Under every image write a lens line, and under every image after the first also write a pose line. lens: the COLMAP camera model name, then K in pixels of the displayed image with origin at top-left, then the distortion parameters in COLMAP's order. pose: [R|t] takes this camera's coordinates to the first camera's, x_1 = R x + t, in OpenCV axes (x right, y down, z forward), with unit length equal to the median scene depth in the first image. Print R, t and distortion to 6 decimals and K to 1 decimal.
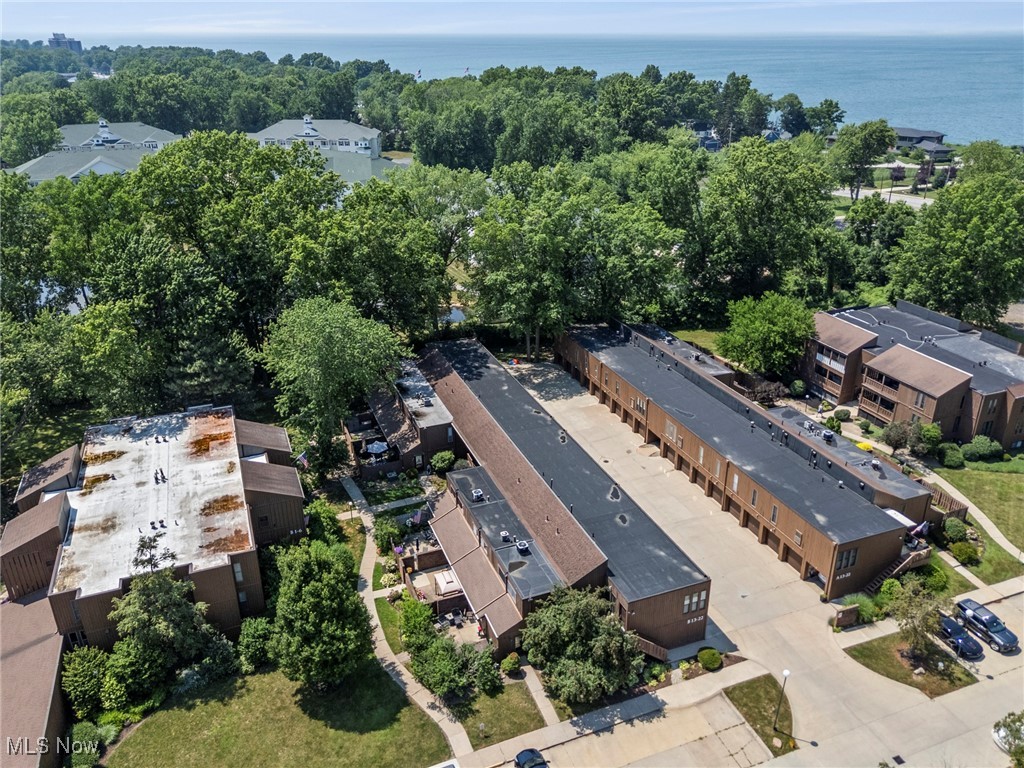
lens RADIAL K [[774.0, 0, 523.4], [0, 774.0, 388.4], [0, 0, 1]] dist [0.120649, -0.138908]
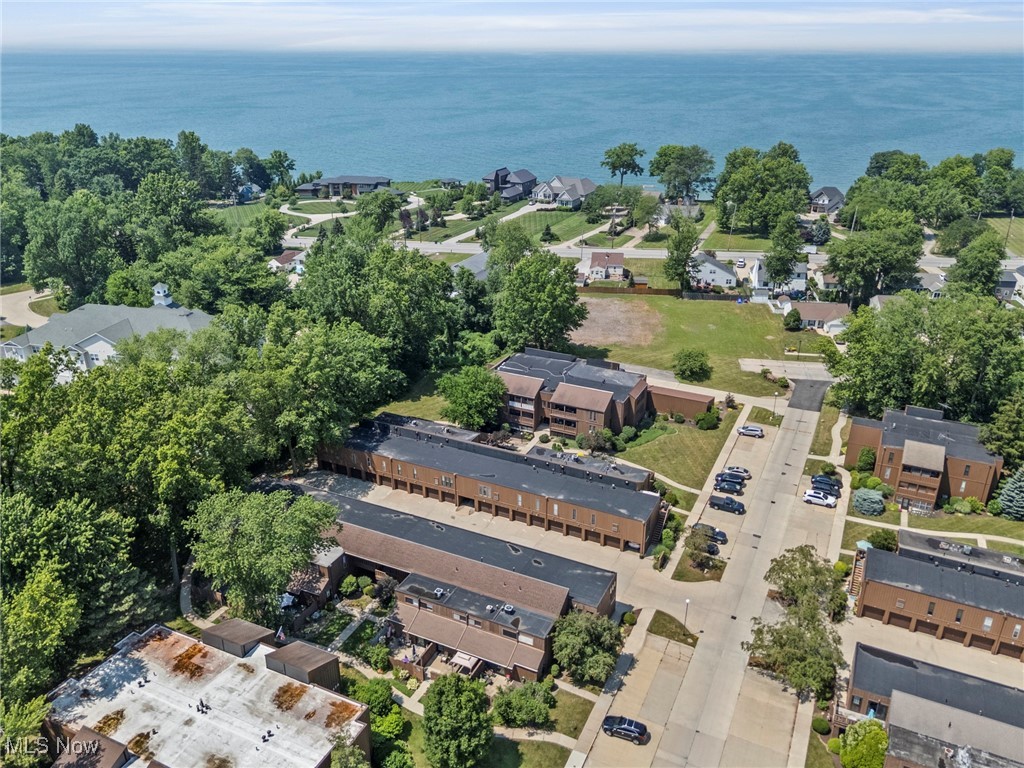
lens RADIAL K [[774.0, 0, 523.4], [0, 774.0, 388.4], [0, 0, 1]] dist [0.120649, -0.138908]
pose [[0.734548, -0.275192, 0.620248, -0.554180], [0.280217, 0.955510, 0.092085, -0.223866], [-0.617994, 0.106164, 0.778982, -0.124010]]
